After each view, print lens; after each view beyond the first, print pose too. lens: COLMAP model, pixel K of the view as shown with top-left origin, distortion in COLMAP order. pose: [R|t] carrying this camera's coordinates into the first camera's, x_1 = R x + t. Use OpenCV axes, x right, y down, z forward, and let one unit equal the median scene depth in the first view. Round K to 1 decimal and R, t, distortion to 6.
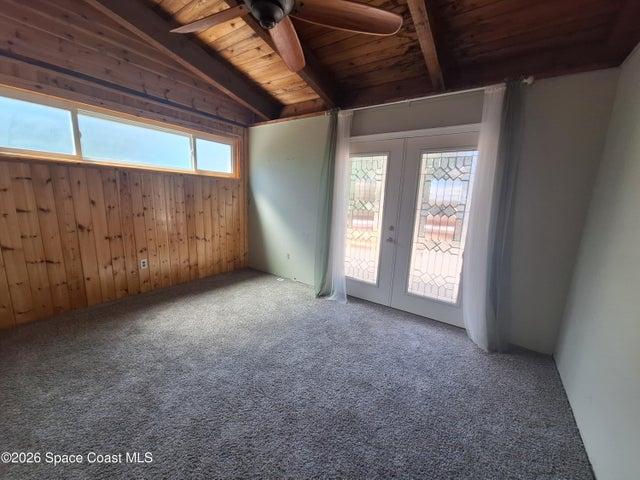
lens RADIAL K [[253.8, 0, 318.8], [0, 253.8, 239.2], [0, 0, 1]] dist [0.007436, -0.000752]
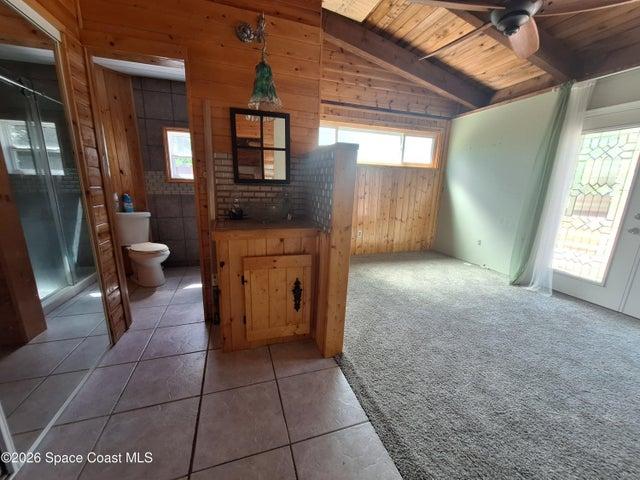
lens RADIAL K [[253.8, 0, 322.9], [0, 253.8, 242.3], [0, 0, 1]] dist [0.007436, -0.000752]
pose [[0.809565, 0.111208, -0.576401, -0.051746], [-0.092882, 0.993789, 0.061283, 0.078713], [0.579636, 0.003925, 0.814866, -0.242989]]
